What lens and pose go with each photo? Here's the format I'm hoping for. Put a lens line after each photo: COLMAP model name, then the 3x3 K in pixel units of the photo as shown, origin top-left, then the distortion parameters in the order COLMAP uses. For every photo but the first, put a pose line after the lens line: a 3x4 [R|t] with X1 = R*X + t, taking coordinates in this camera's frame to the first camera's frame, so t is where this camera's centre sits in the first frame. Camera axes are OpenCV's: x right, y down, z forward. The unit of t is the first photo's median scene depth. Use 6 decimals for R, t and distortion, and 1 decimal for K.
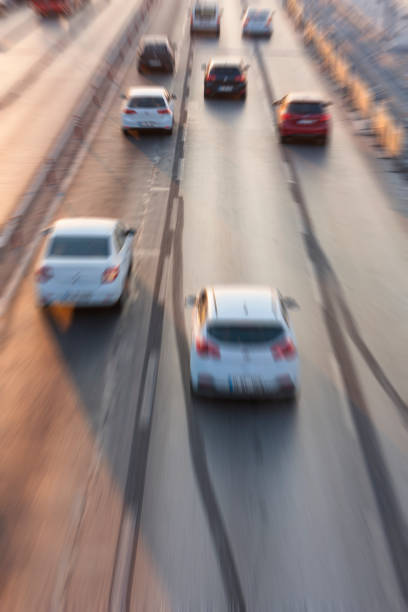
lens RADIAL K [[3229.4, 0, 201.9], [0, 3229.4, 304.6], [0, 0, 1]] dist [2.029475, 0.000000]
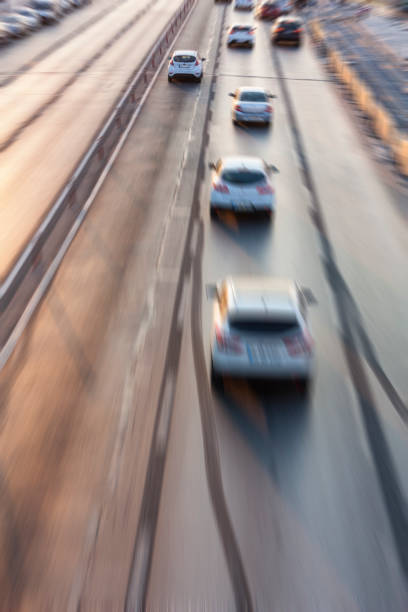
lens RADIAL K [[3827.2, 0, 215.8], [0, 3827.2, 310.2], [0, 0, 1]] dist [2.808294, 0.000000]
pose [[0.999826, 0.018638, -0.000794, -0.000637], [-0.018652, 0.999535, -0.024139, 0.023591], [0.000344, 0.024150, 0.999708, -0.189348]]
